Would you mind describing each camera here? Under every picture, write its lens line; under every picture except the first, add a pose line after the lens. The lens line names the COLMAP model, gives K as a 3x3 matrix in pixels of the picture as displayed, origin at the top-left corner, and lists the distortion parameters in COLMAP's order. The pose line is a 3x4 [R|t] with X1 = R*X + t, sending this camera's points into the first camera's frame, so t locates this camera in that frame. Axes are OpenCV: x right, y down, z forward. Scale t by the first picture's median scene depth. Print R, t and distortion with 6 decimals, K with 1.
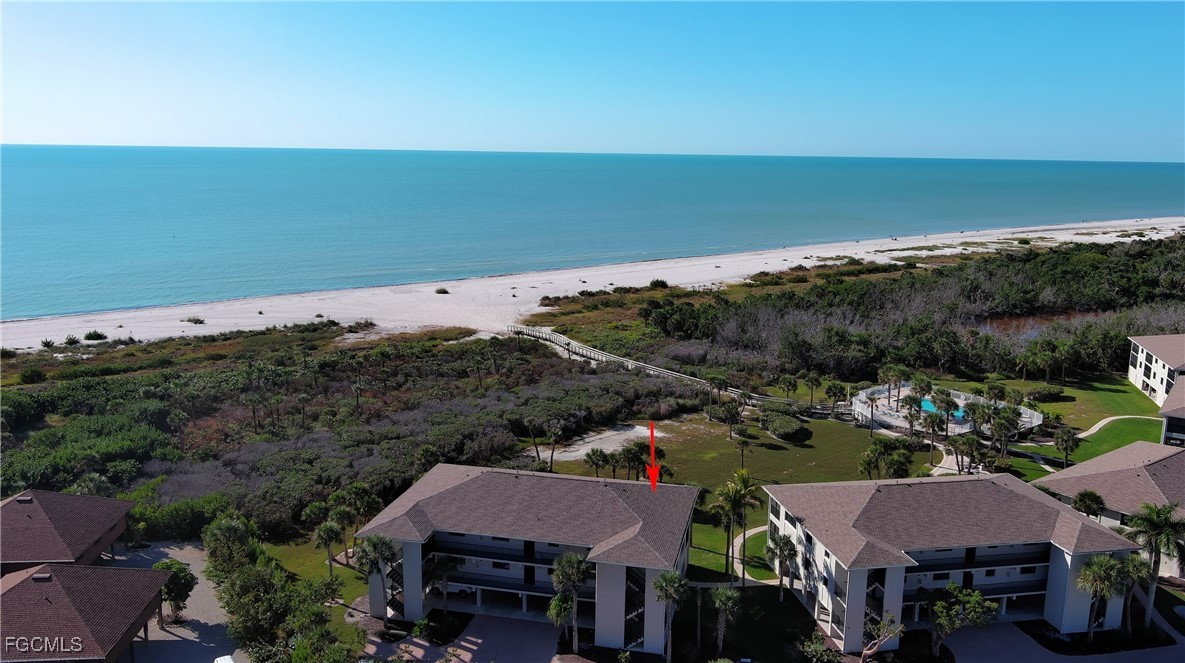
lens RADIAL K [[932.4, 0, 581.1], [0, 932.4, 326.8], [0, 0, 1]] dist [0.002770, -0.003489]
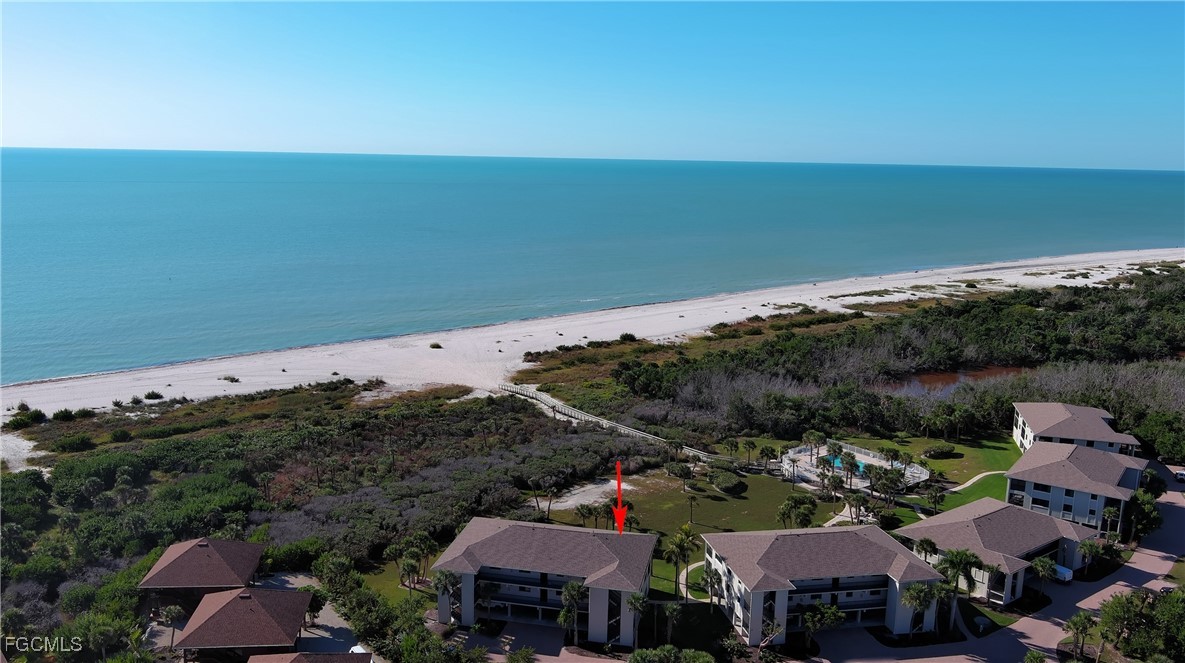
lens RADIAL K [[986.4, 0, 551.8], [0, 986.4, 335.2], [0, 0, 1]] dist [0.004764, -0.001658]
pose [[0.999963, 0.003090, 0.008047, -0.033127], [-0.003074, 0.999993, -0.001994, -0.088471], [-0.008053, 0.001969, 0.999966, -0.348355]]
